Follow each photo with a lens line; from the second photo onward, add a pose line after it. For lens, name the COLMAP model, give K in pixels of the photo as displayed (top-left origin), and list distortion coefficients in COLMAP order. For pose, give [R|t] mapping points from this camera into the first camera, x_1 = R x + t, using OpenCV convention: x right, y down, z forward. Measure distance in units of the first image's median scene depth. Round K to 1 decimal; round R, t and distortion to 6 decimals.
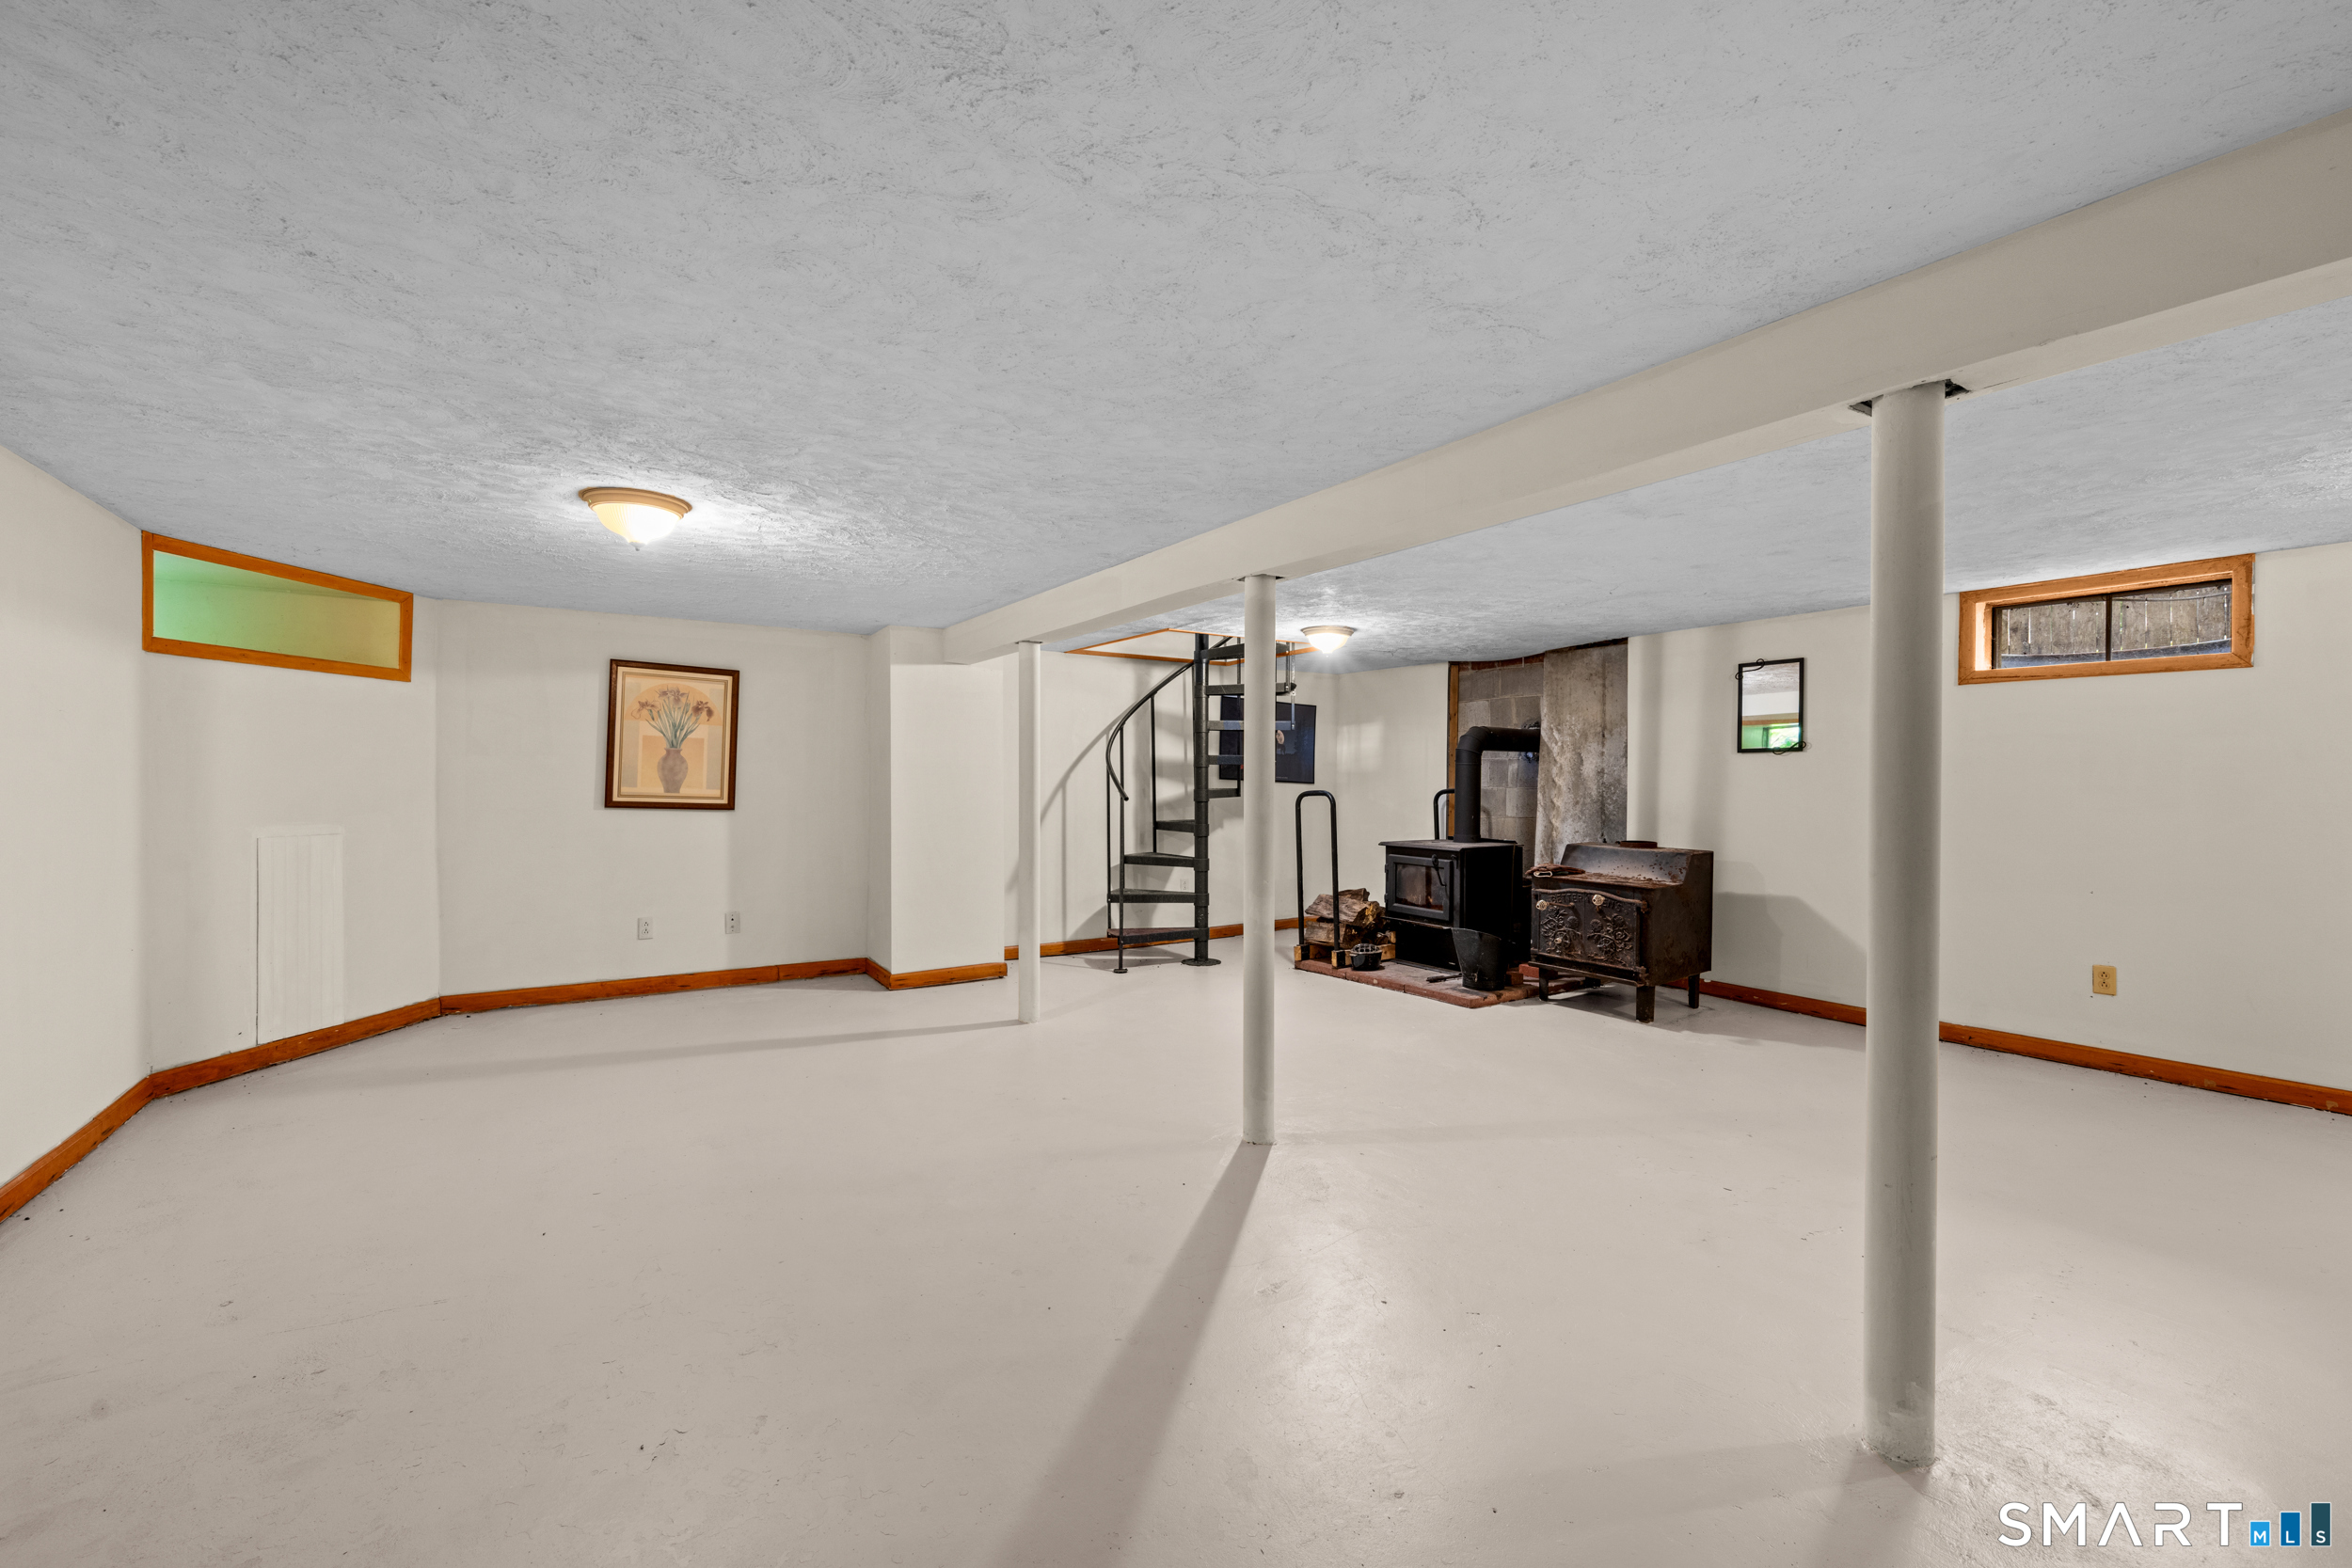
lens RADIAL K [[983.4, 0, 1179.9], [0, 983.4, 810.8], [0, 0, 1]] dist [-0.000447, -0.000176]
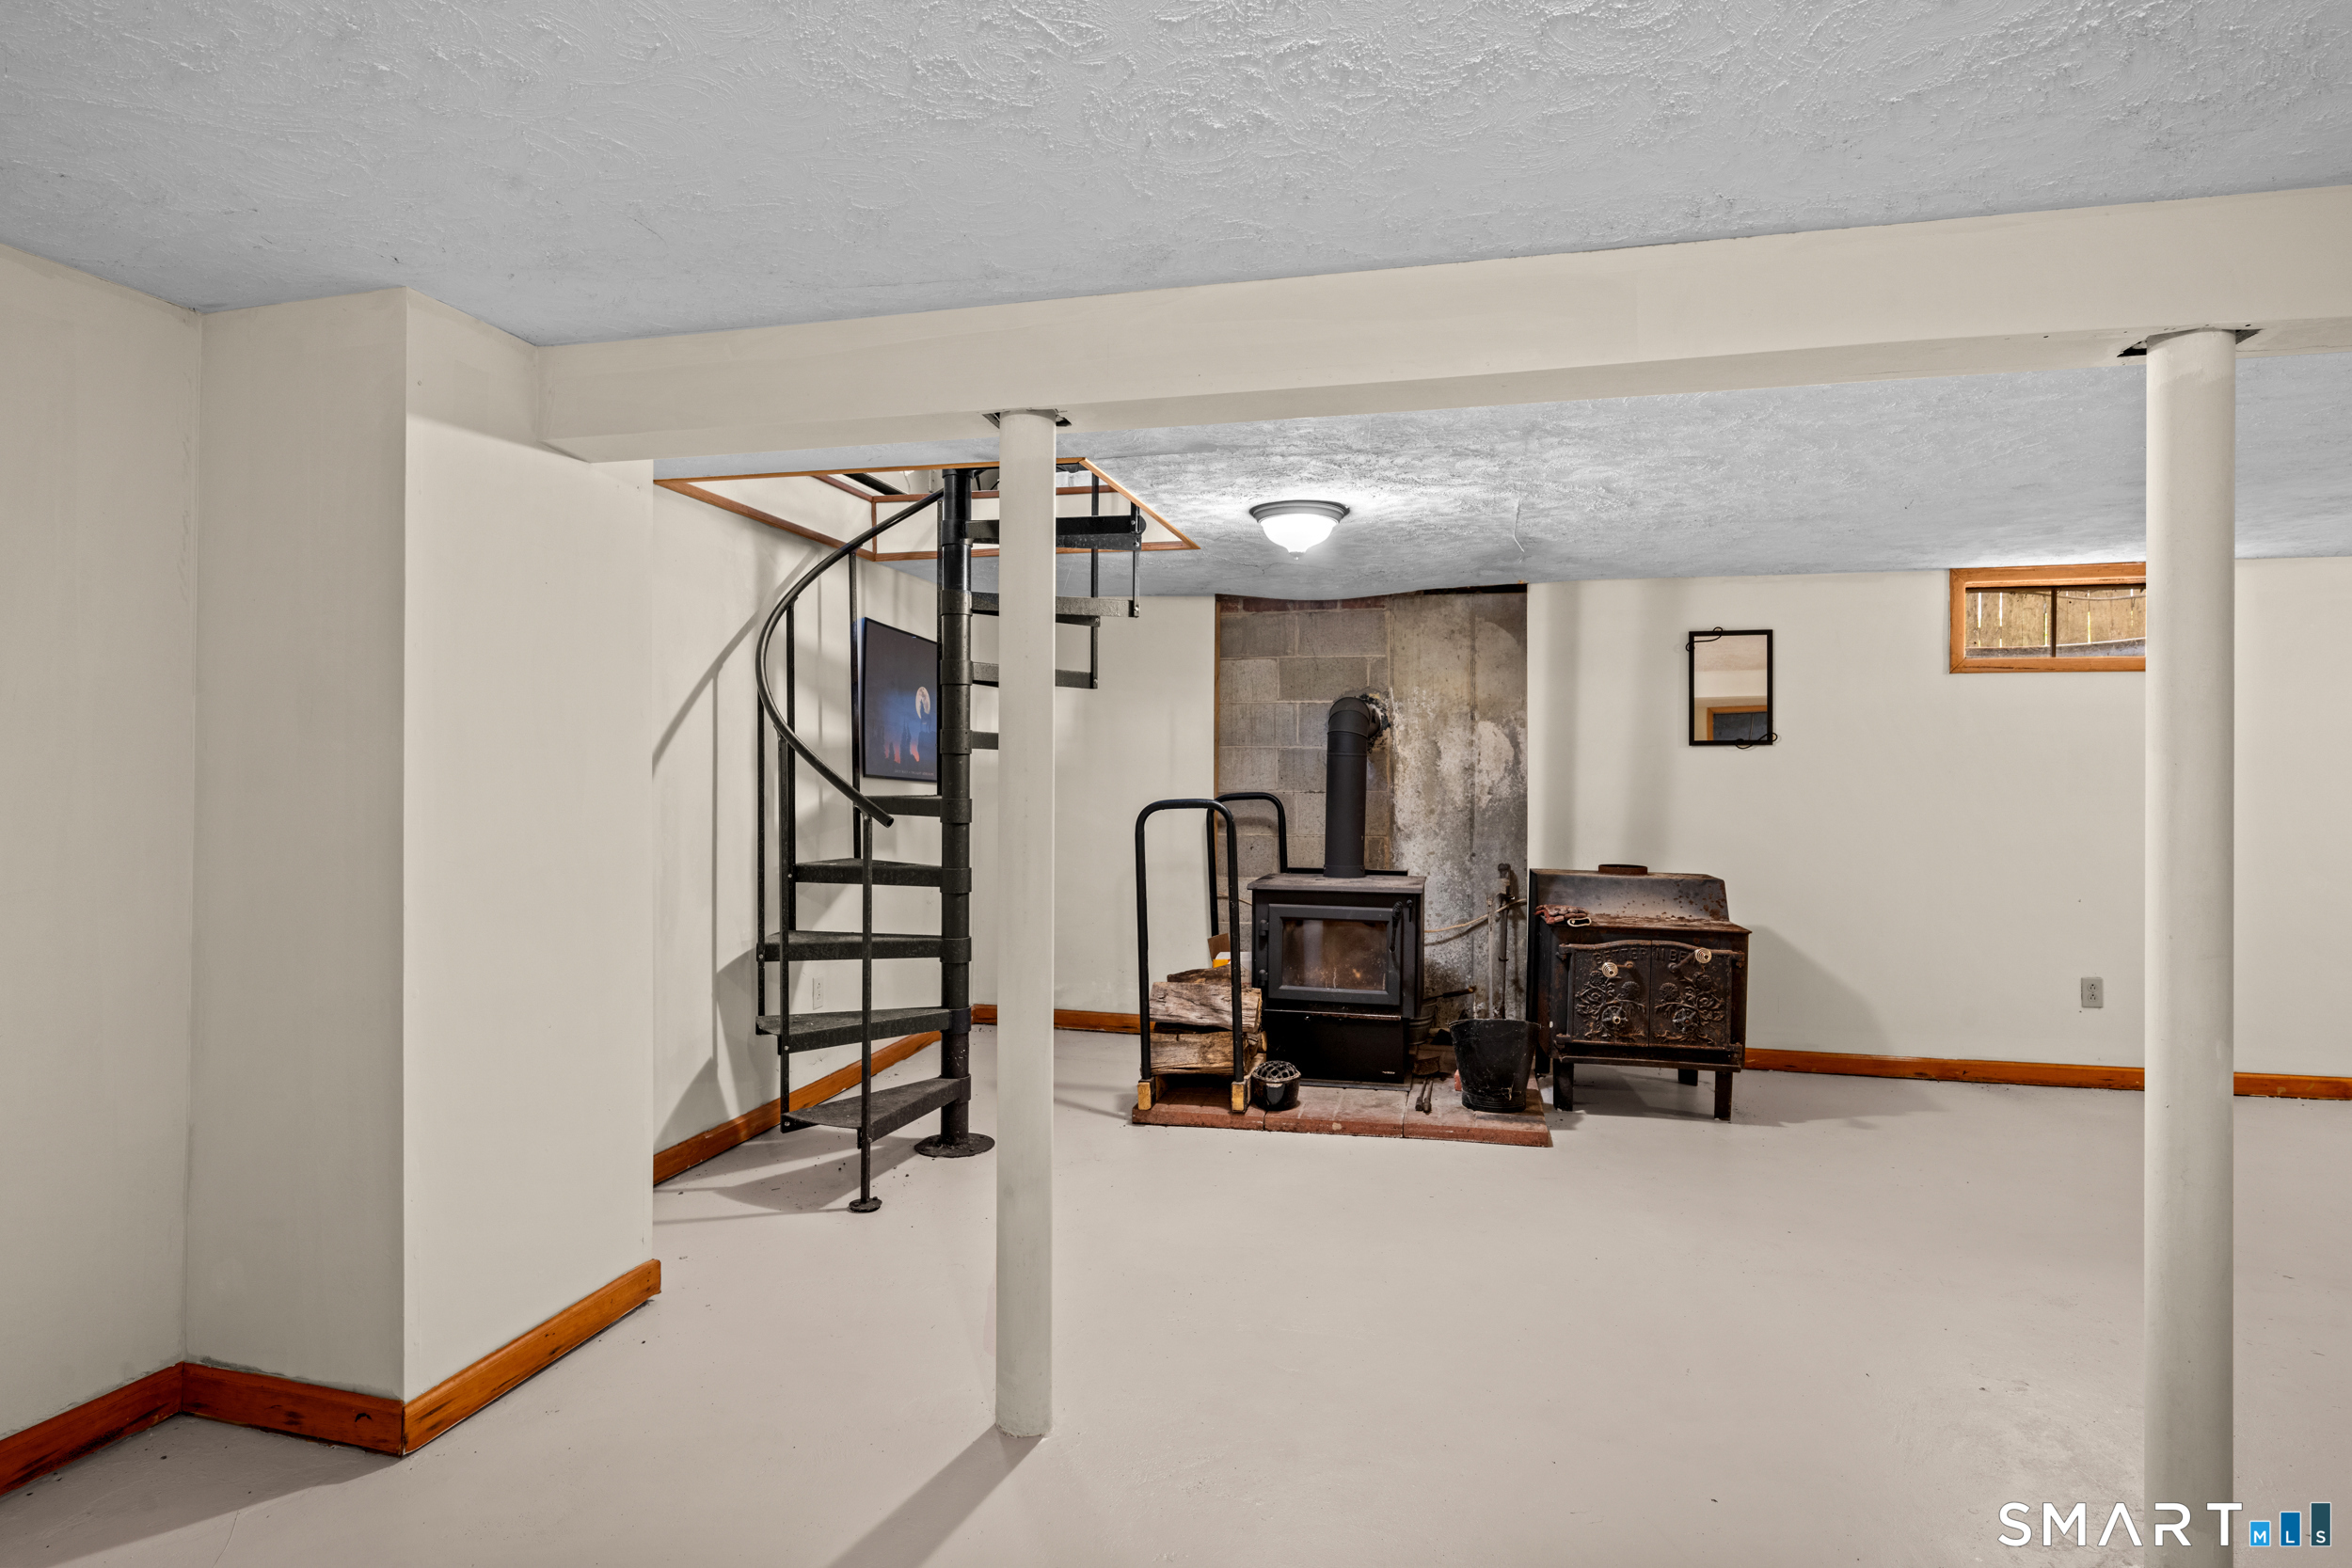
lens RADIAL K [[1234.6, 0, 1174.7], [0, 1234.6, 806.3], [0, 0, 1]] dist [-0.000554, -0.000350]
pose [[0.728627, -0.015686, 0.684731, -0.360305], [0.019324, 0.999811, 0.002341, -0.019178], [-0.684638, 0.011527, 0.728792, 0.514513]]
